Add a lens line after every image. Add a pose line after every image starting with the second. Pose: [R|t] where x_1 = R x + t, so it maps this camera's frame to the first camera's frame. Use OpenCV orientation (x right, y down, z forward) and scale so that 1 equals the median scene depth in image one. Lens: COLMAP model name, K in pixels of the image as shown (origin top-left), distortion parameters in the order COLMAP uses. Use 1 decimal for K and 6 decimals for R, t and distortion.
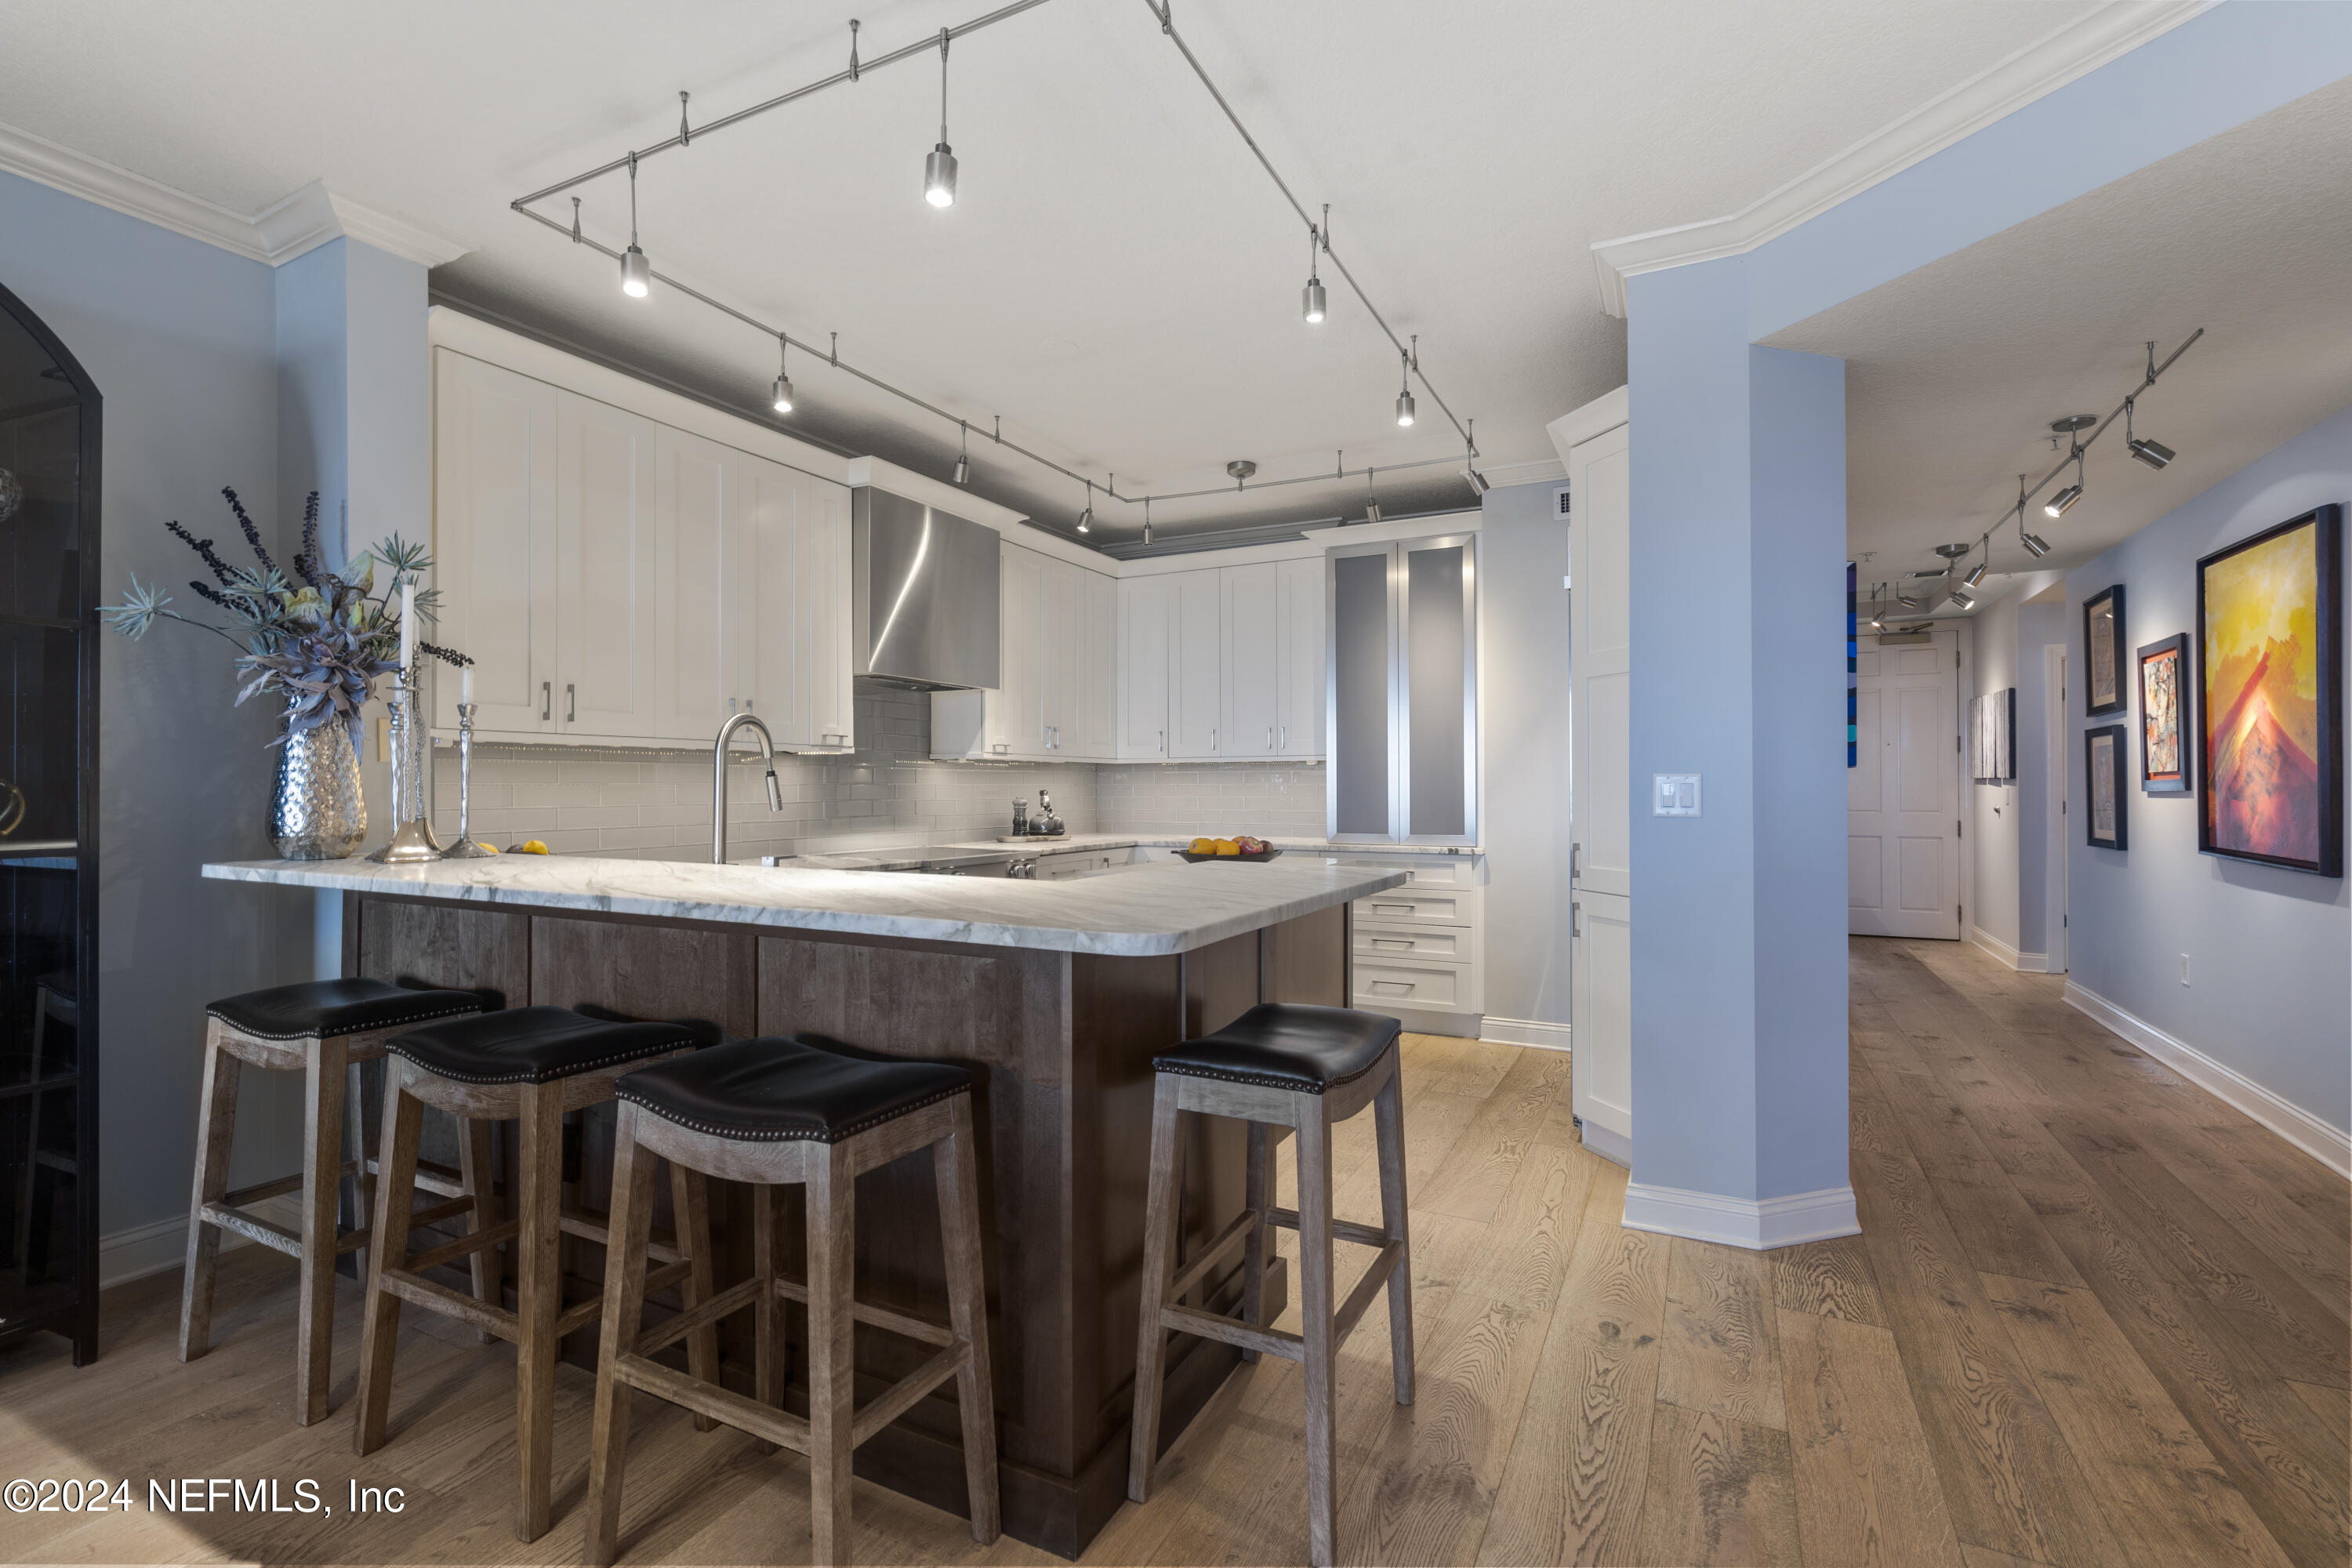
lens RADIAL K [[1059.0, 0, 1181.0], [0, 1059.0, 780.9], [0, 0, 1]] dist [-0.000727, 0.000403]
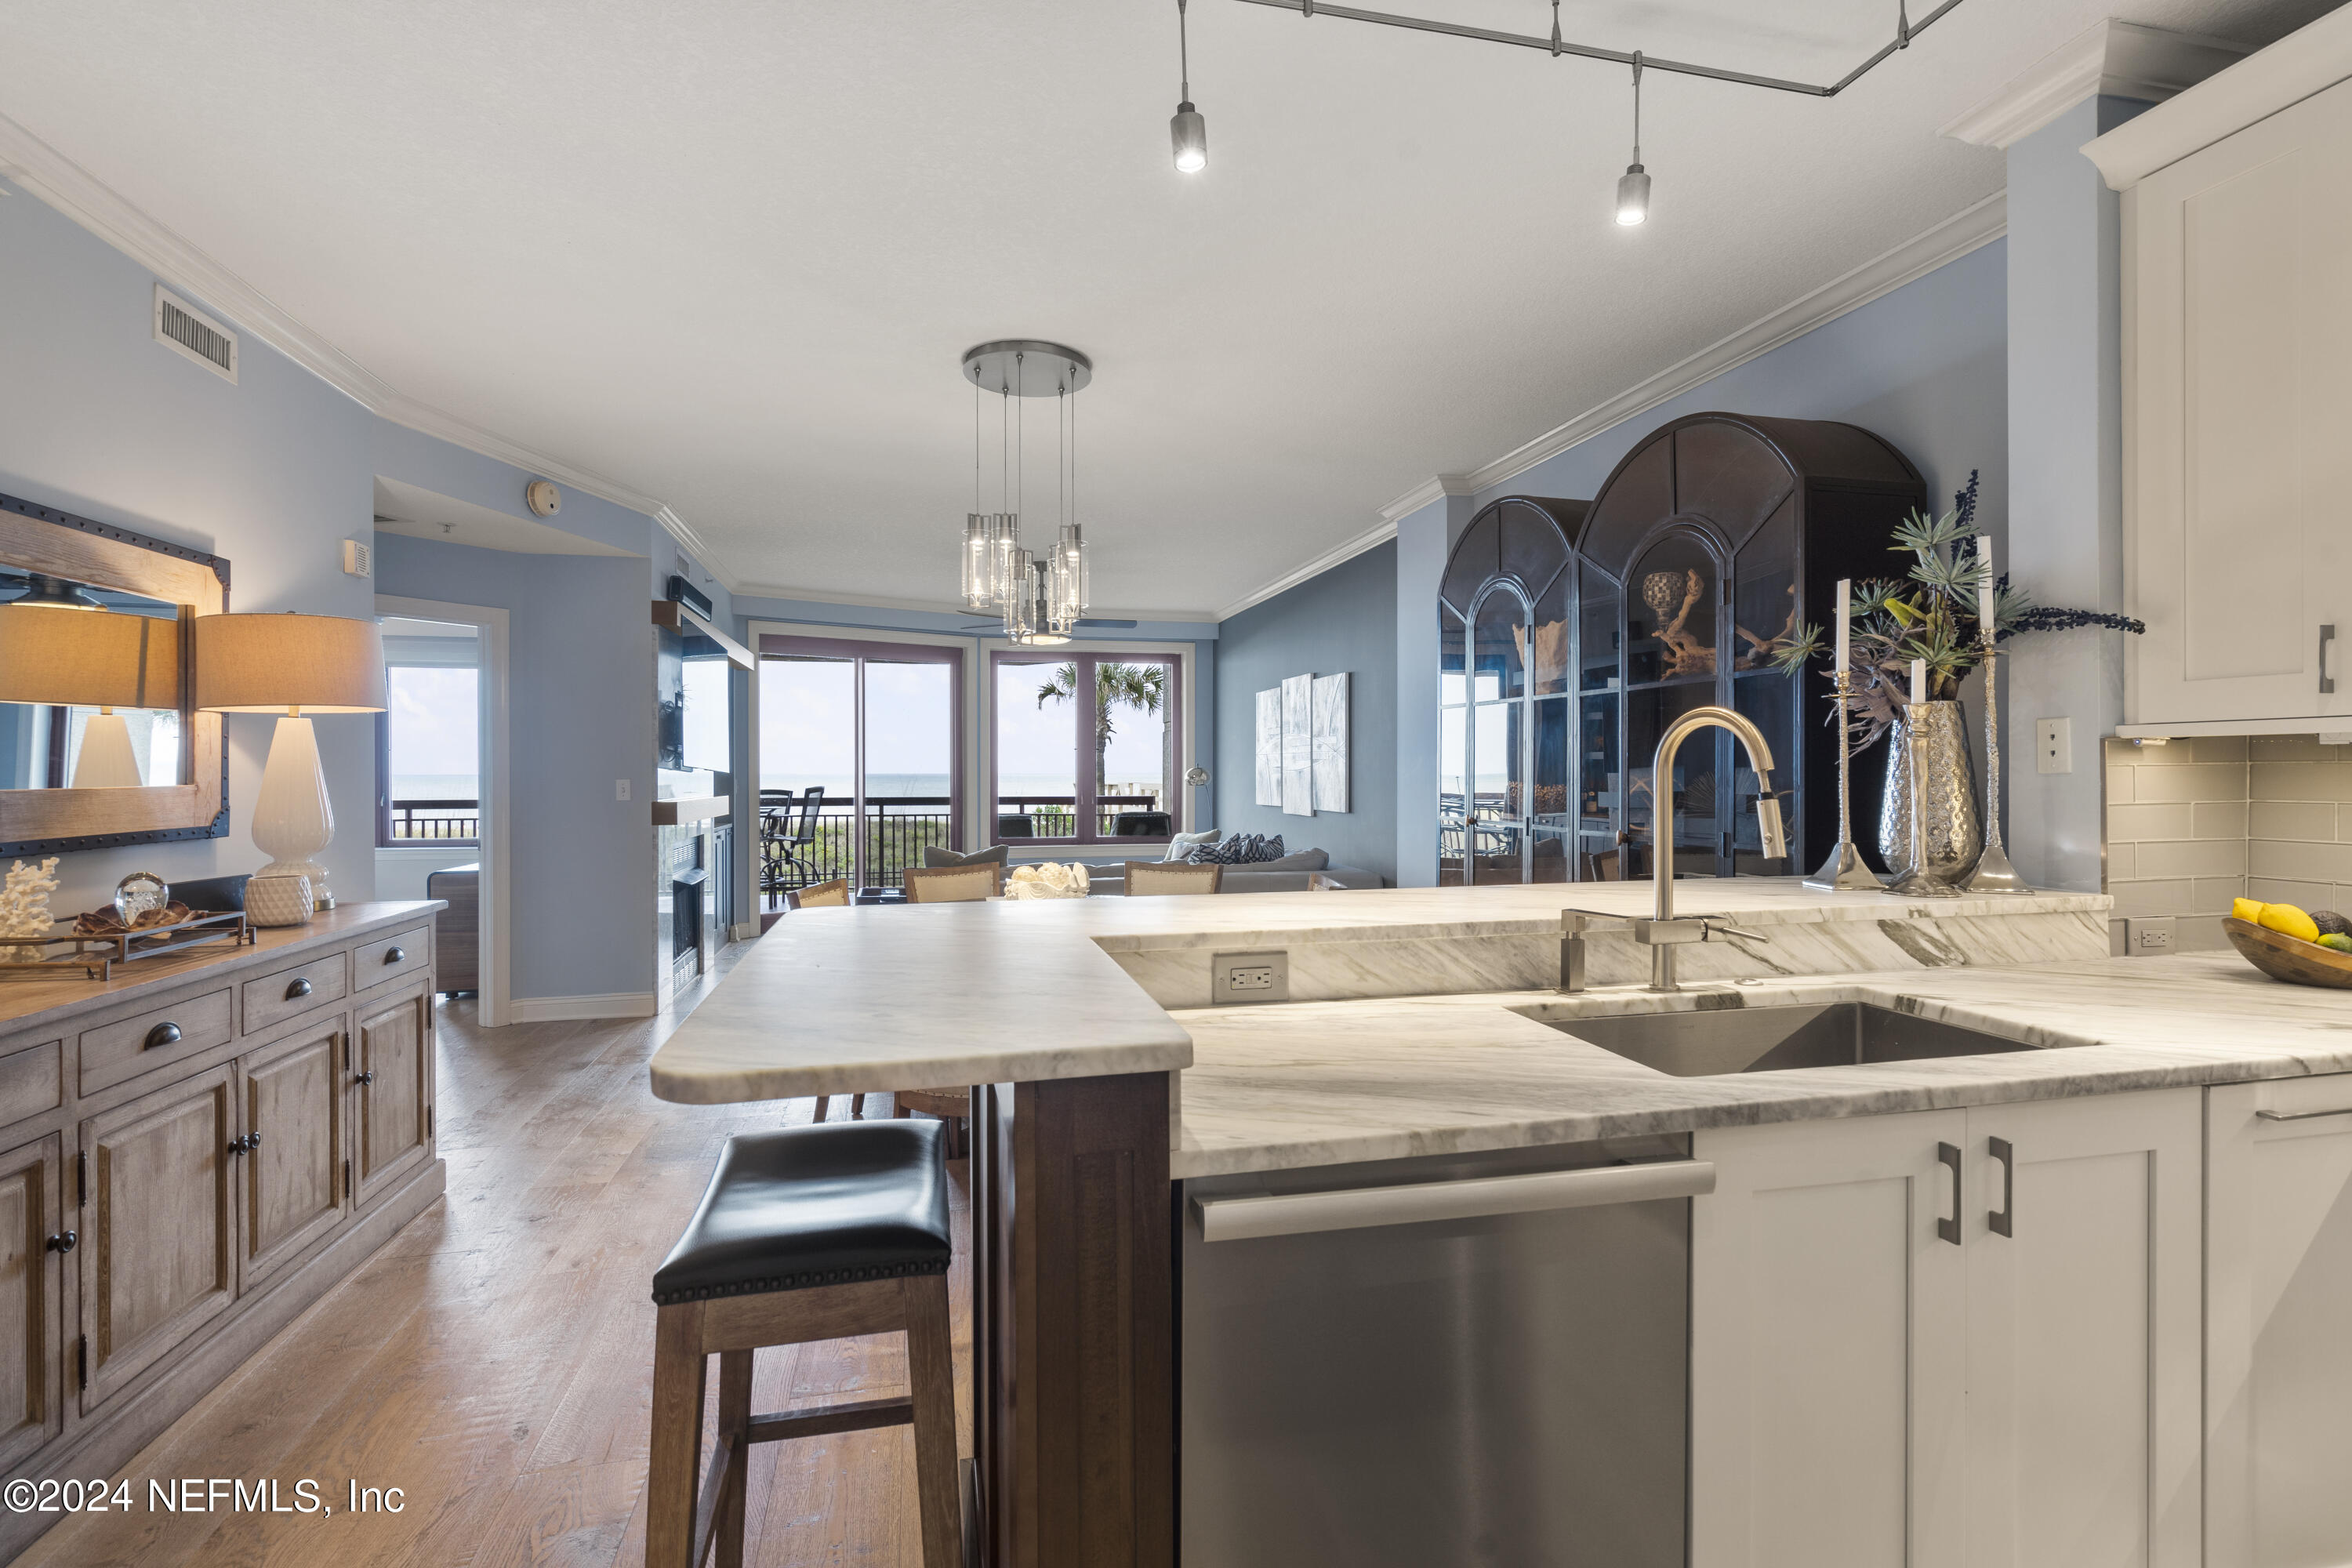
lens RADIAL K [[1148.5, 0, 1169.1], [0, 1148.5, 777.2], [0, 0, 1]] dist [0.002023, 0.000950]
pose [[-0.791046, 0.013381, -0.611610, 0.236088], [0.011525, 0.999909, 0.006970, -0.023161], [0.611648, -0.001535, -0.791129, 1.040901]]
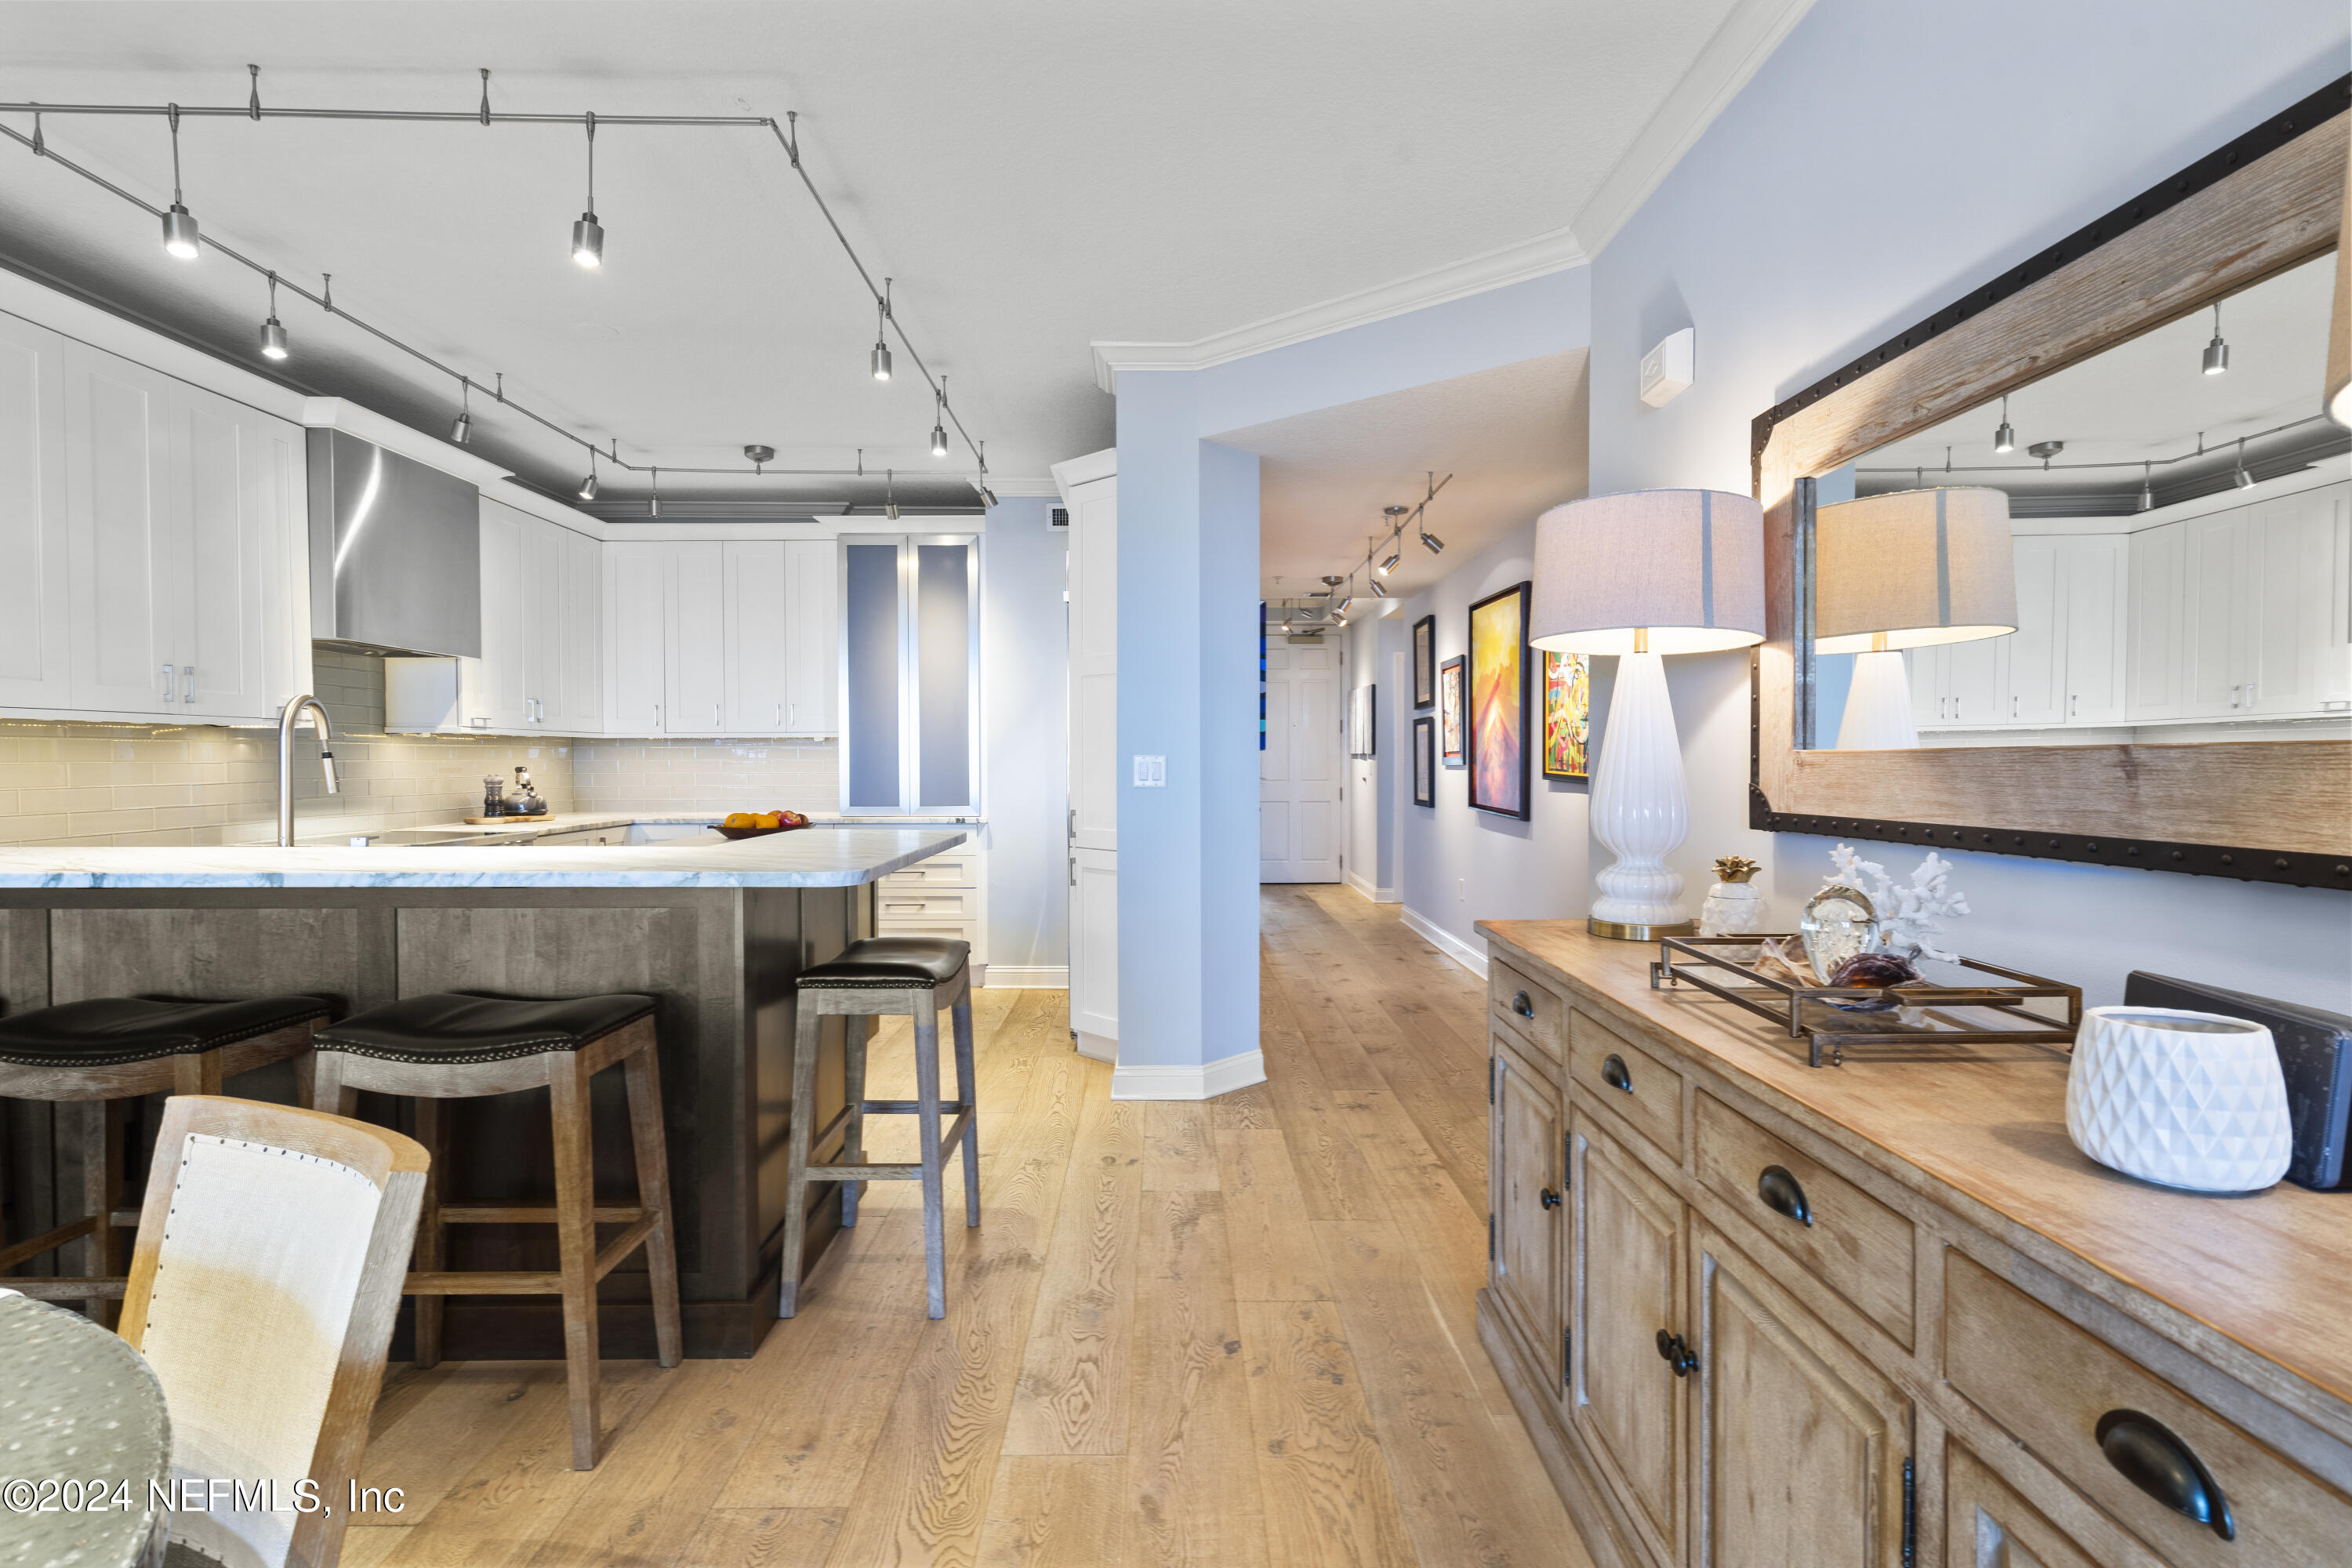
lens RADIAL K [[1141.4, 0, 1176.0], [0, 1141.4, 784.0], [0, 0, 1]] dist [0.023340, 0.000045]
pose [[0.886892, -0.010818, 0.461849, -0.147703], [-0.002353, 0.999607, 0.027931, -0.009600], [-0.461970, -0.025859, 0.886518, -0.257108]]
